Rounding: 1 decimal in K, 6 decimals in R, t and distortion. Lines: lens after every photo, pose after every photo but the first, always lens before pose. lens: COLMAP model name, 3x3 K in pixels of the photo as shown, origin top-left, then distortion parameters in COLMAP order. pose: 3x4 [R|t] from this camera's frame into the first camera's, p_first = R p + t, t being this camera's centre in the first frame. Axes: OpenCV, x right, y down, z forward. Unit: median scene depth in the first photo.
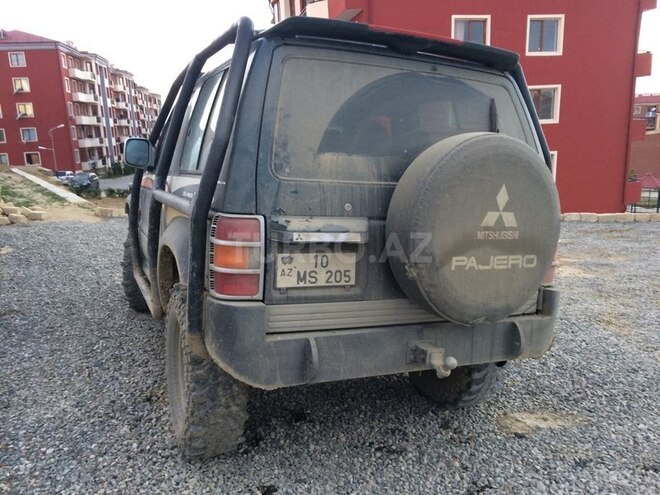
lens RADIAL K [[558.4, 0, 327.3], [0, 558.4, 244.6], [0, 0, 1]] dist [0.096392, -0.138111]
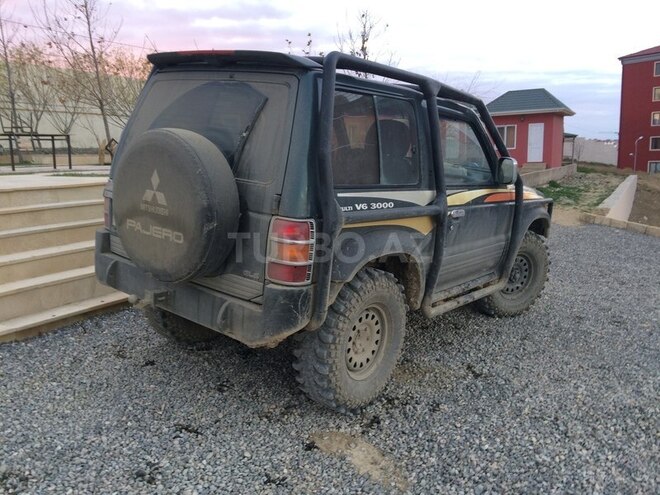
lens RADIAL K [[558.4, 0, 327.3], [0, 558.4, 244.6], [0, 0, 1]] dist [0.096392, -0.138111]
pose [[0.424579, 0.157294, -0.891623, 1.585859], [-0.172160, 0.980852, 0.091055, -0.119745], [0.888872, 0.114842, 0.443528, 0.784158]]
